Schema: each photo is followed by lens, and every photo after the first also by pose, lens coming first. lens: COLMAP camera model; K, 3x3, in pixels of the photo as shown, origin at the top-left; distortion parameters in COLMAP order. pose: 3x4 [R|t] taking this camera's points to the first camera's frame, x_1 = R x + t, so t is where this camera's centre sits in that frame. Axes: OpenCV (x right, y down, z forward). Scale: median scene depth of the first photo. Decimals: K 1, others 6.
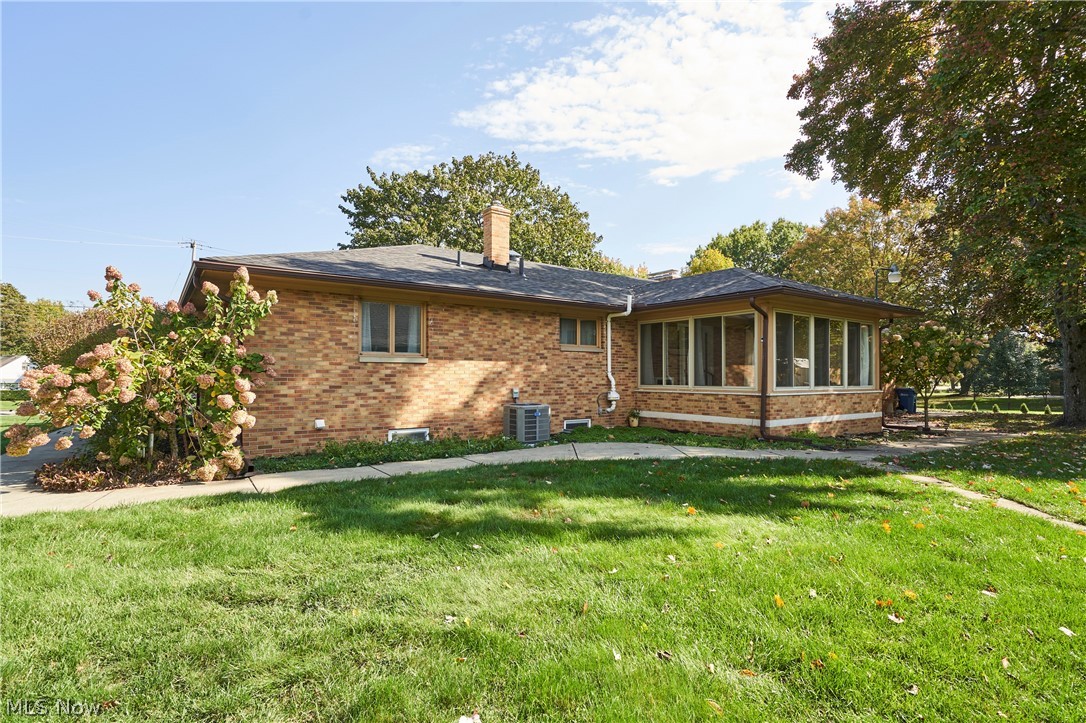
lens RADIAL K [[529.5, 0, 544.8], [0, 529.5, 365.0], [0, 0, 1]] dist [-0.001339, -0.000060]
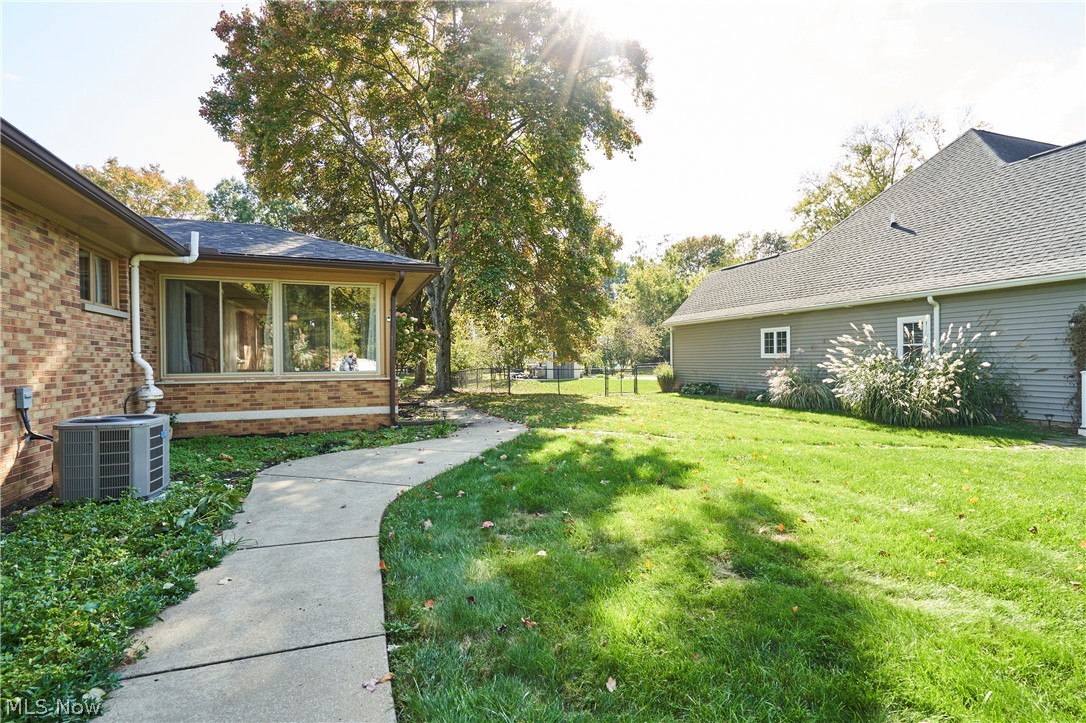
lens RADIAL K [[507.6, 0, 542.2], [0, 507.6, 364.1], [0, 0, 1]] dist [0.002262, 0.000164]
pose [[0.282146, -0.011680, 0.959300, -0.314445], [-0.013595, 0.999777, 0.016171, 0.011200], [-0.959275, -0.017604, 0.281924, 0.438815]]
